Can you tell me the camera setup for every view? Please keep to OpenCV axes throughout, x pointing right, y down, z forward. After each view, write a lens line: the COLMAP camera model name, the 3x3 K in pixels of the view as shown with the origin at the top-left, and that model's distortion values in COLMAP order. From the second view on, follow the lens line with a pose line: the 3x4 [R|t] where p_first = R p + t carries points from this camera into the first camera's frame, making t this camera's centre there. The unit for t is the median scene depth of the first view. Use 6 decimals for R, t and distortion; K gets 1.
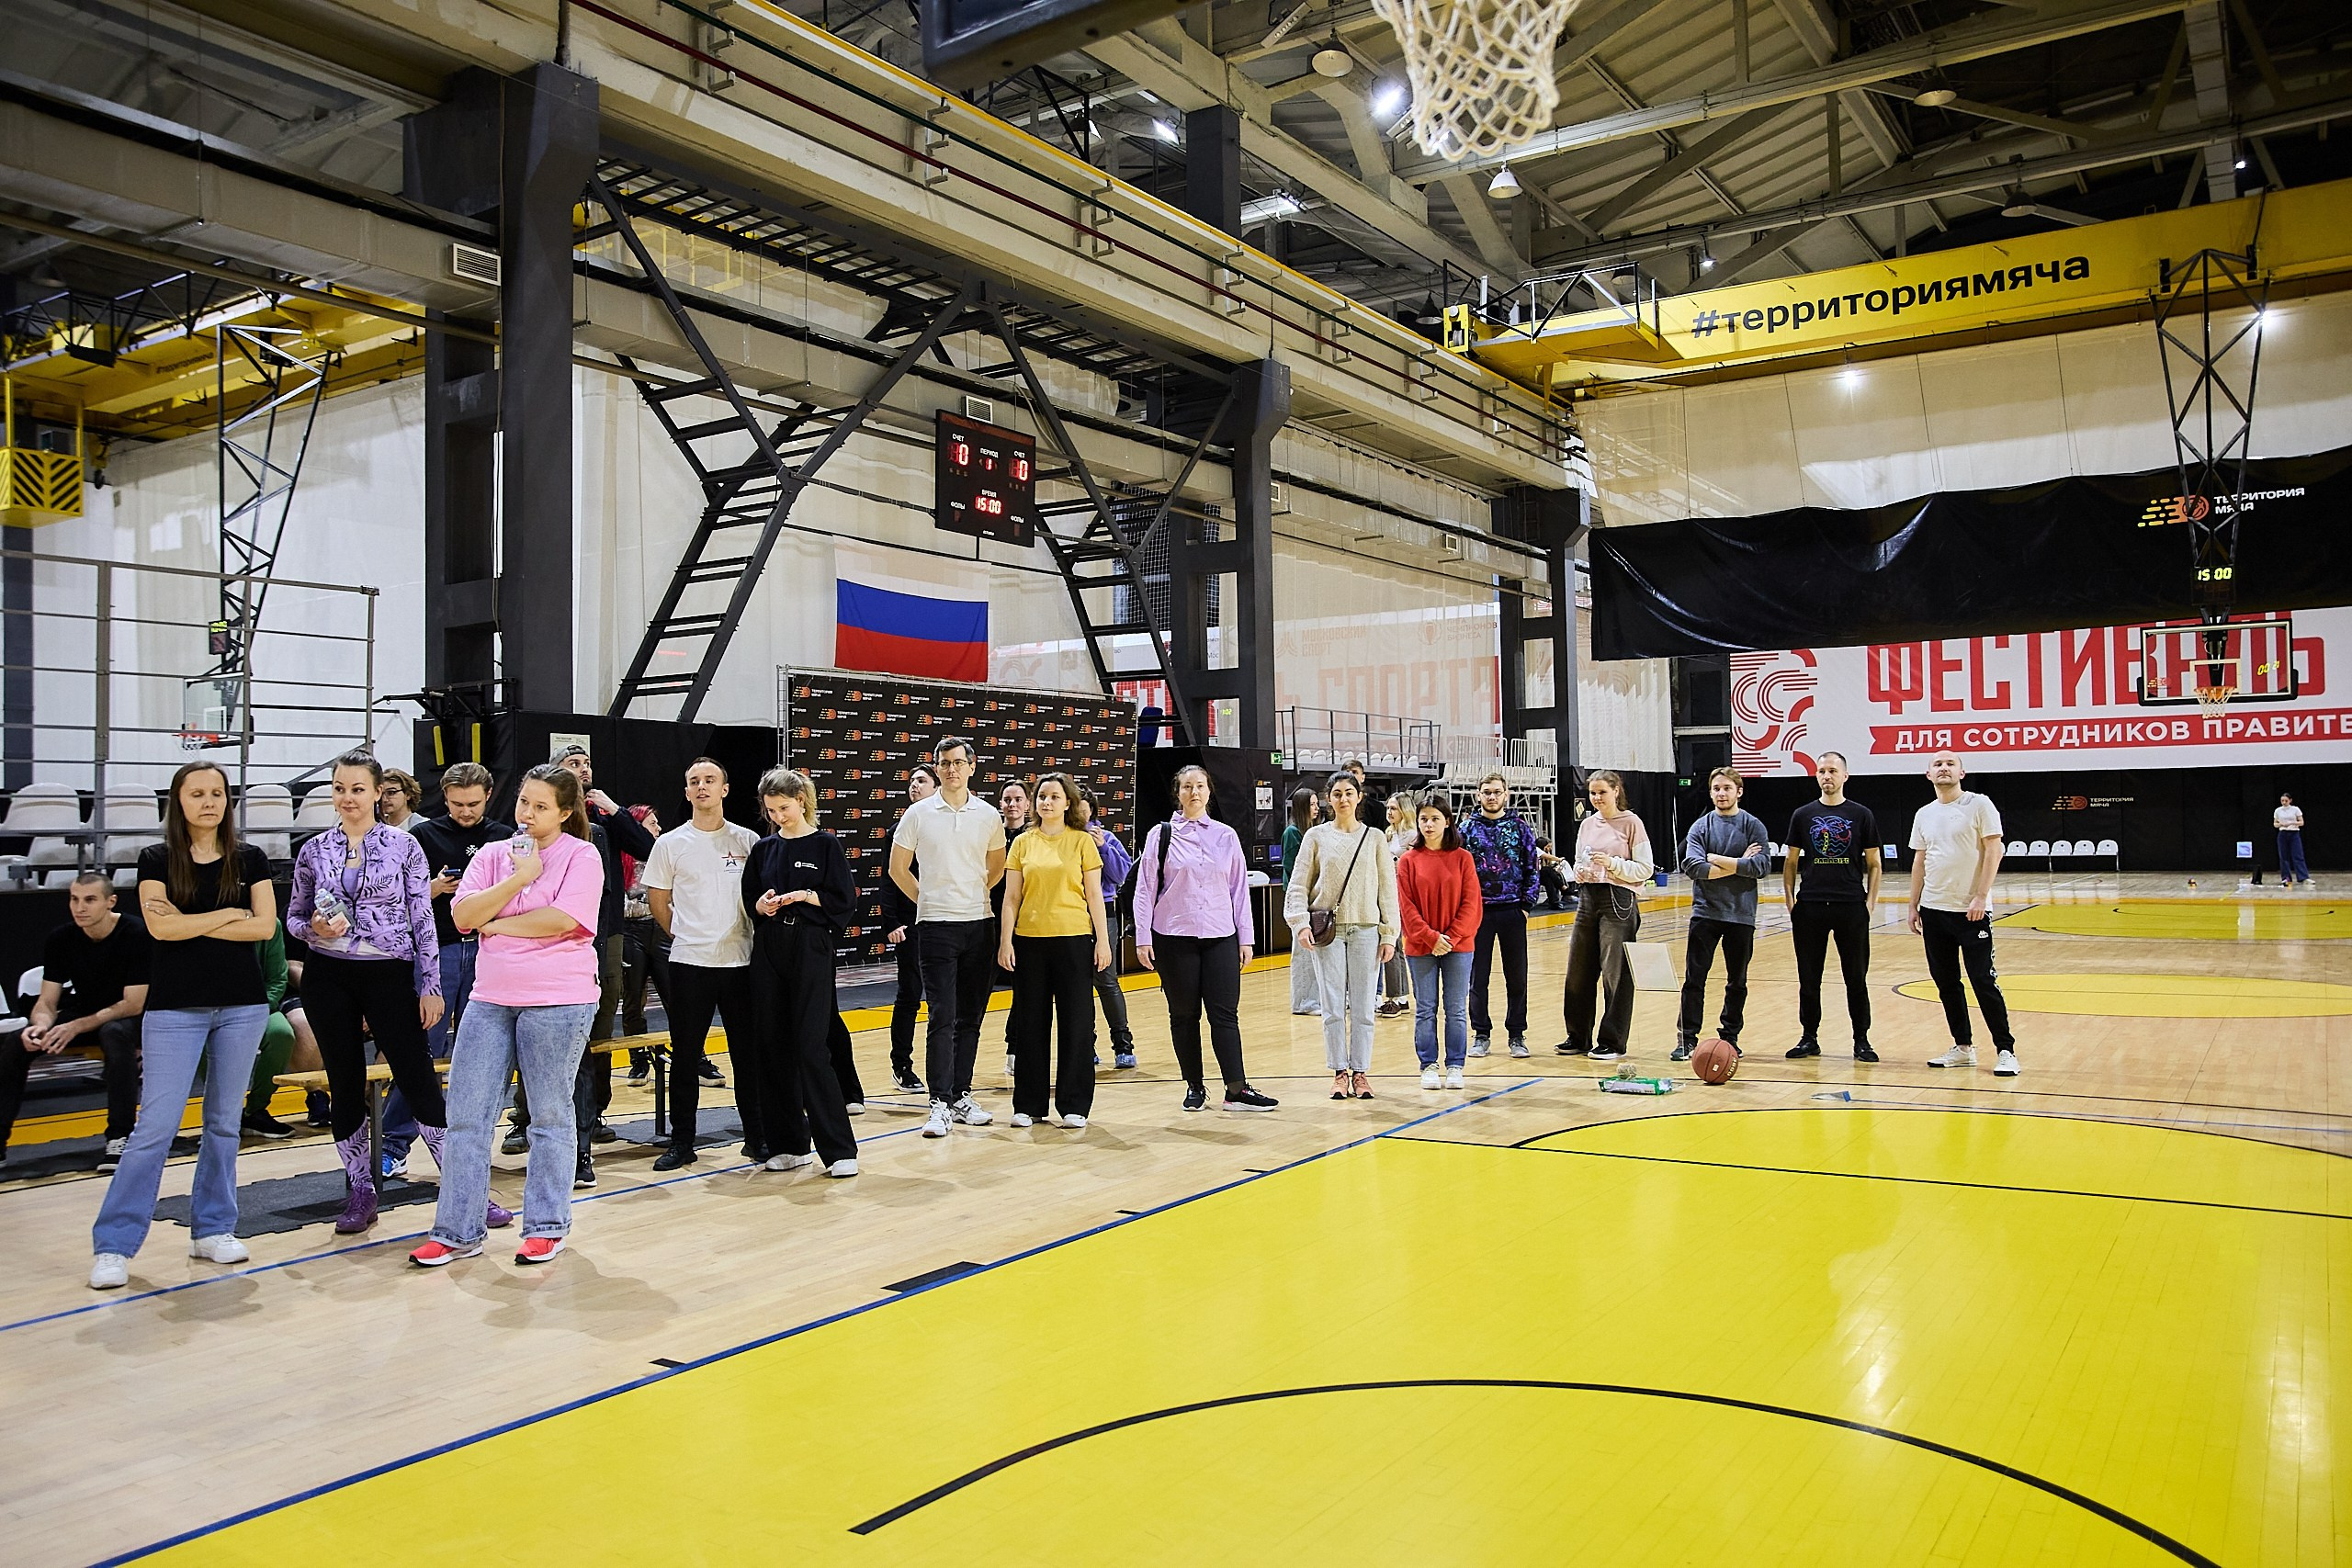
lens RADIAL K [[1760.0, 0, 1166.0], [0, 1760.0, 793.9], [0, 0, 1]] dist [-0.101540, 0.100894]
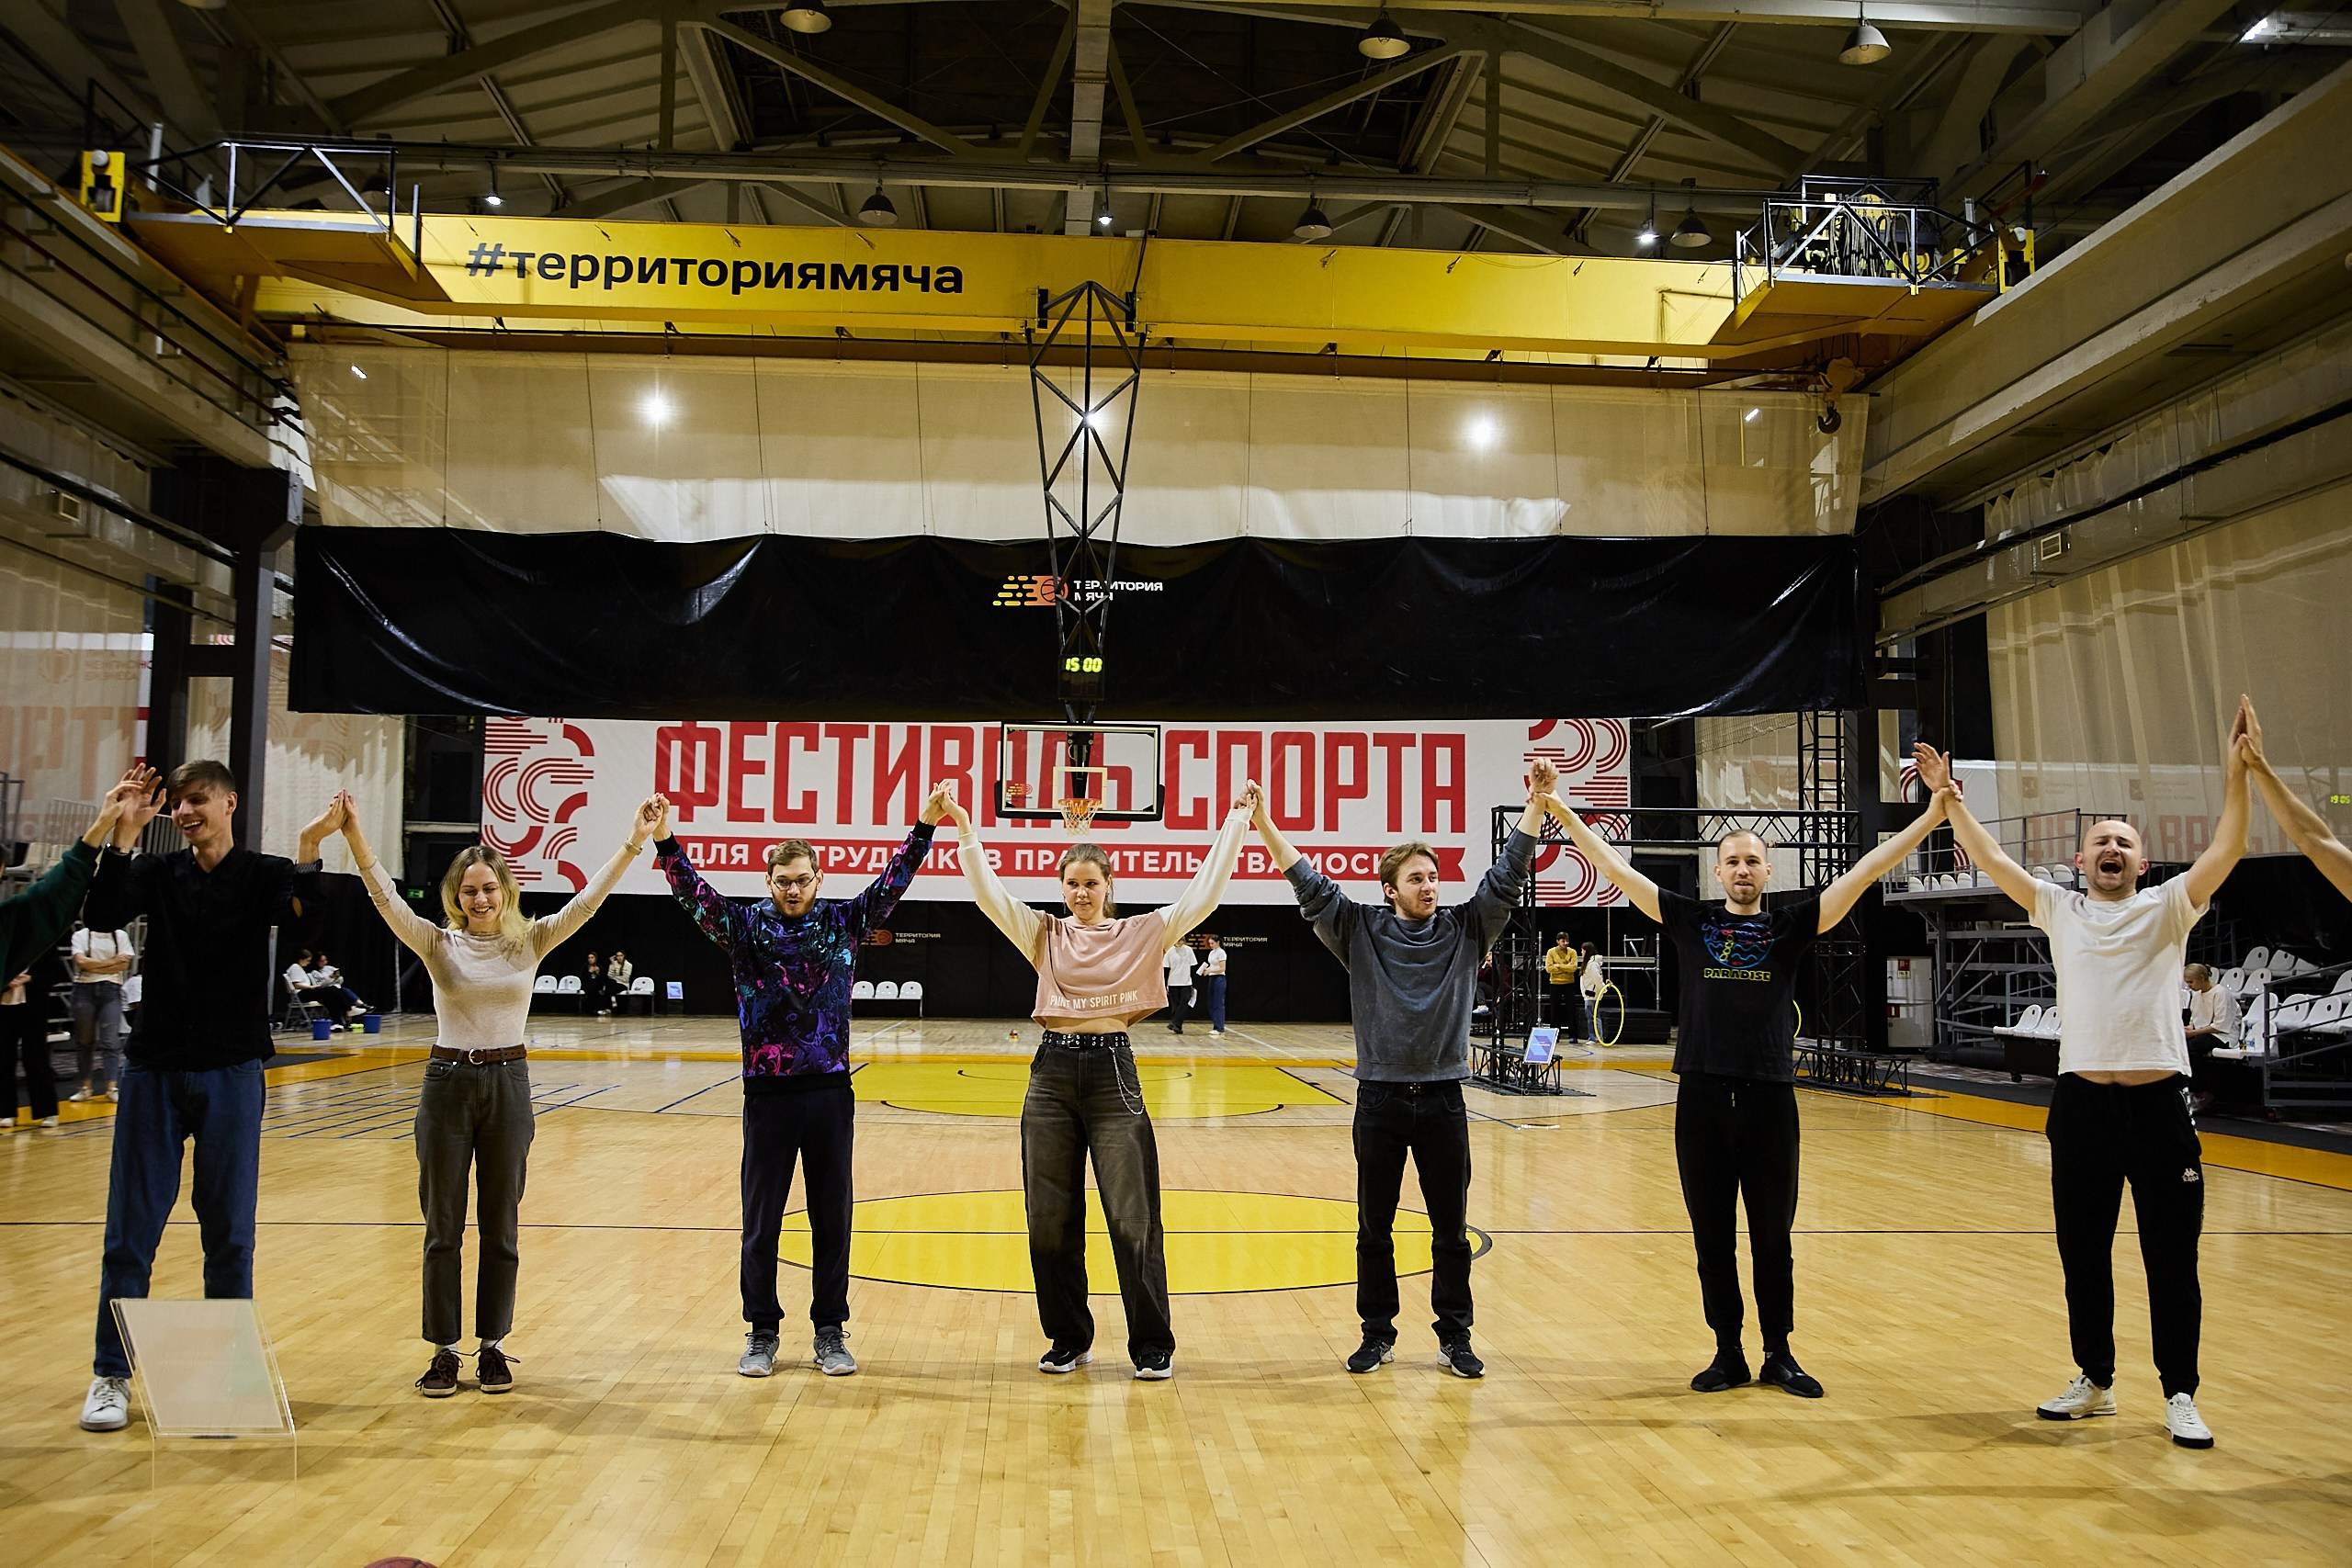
lens RADIAL K [[2063.1, 0, 1176.0], [0, 2063.1, 784.0], [0, 0, 1]] dist [-0.070702, 0.123363]
pose [[0.800112, 0.074532, 0.595202, 0.046261], [-0.036172, 0.996440, -0.076151, 0.002922], [-0.598759, 0.039400, 0.799960, 0.142733]]
